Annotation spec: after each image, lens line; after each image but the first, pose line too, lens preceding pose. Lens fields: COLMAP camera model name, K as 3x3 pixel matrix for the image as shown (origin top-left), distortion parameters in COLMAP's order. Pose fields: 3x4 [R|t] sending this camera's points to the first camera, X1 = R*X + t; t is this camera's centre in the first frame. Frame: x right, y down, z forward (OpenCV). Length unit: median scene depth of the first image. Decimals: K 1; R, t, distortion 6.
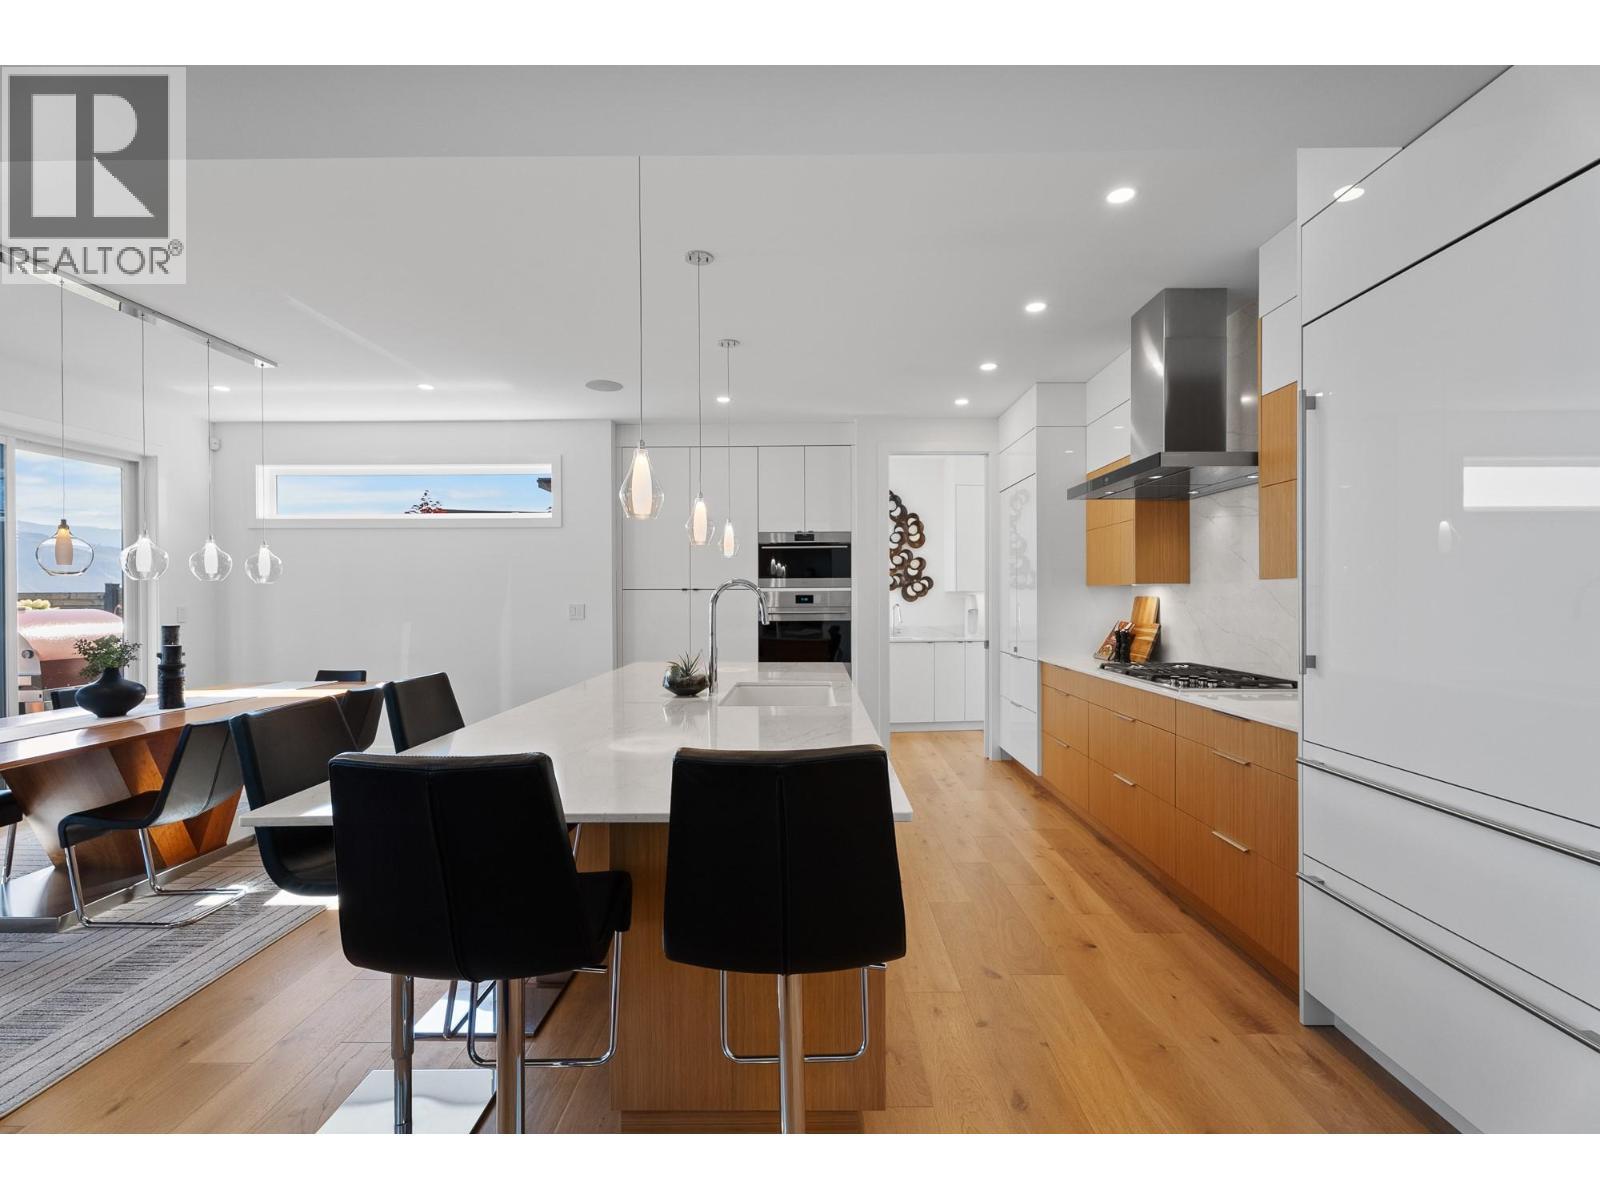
lens RADIAL K [[716.8, 0, 802.2], [0, 716.8, 598.2], [0, 0, 1]] dist [-0.002632, 0.000201]
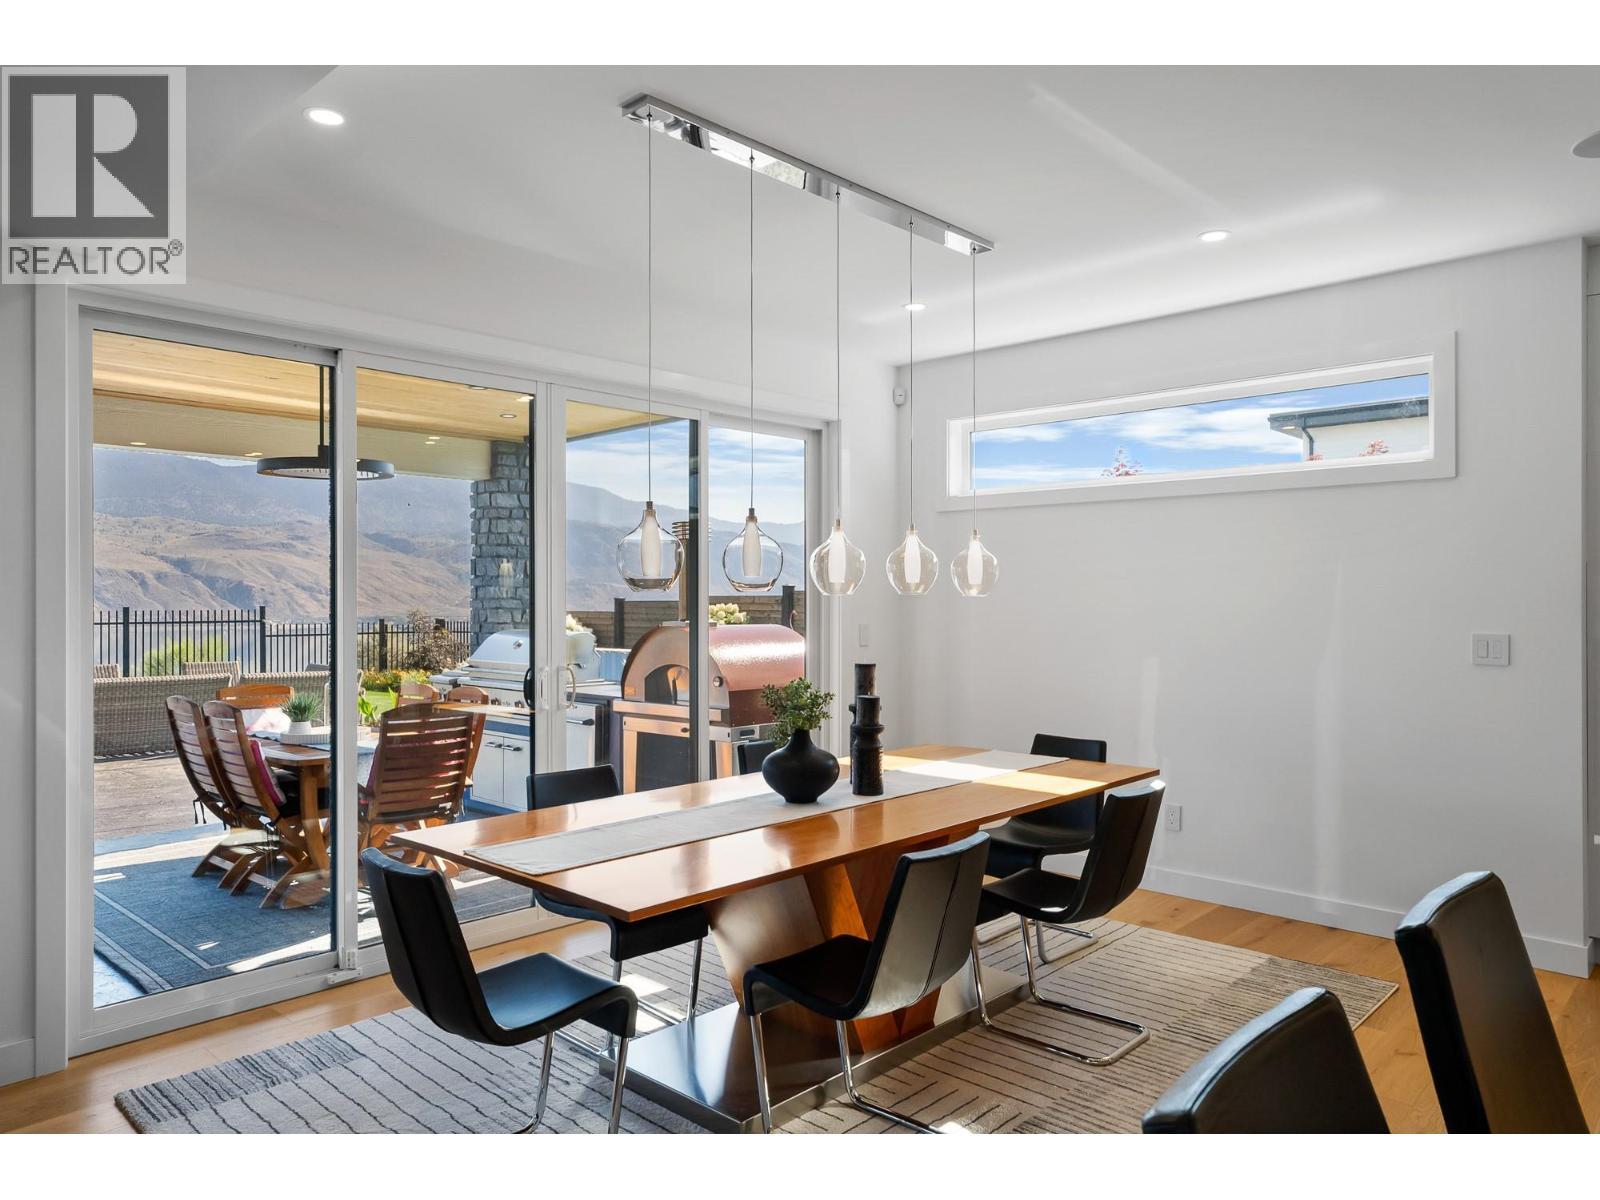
lens RADIAL K [[1062.6, 0, 798.8], [0, 1062.6, 599.9], [0, 0, 1]] dist [-0.004312, -0.000602]
pose [[0.728585, 0.006384, -0.684926, -0.253639], [-0.007373, 0.999972, 0.001478, -0.020434], [0.684916, 0.003973, 0.728612, 0.242768]]
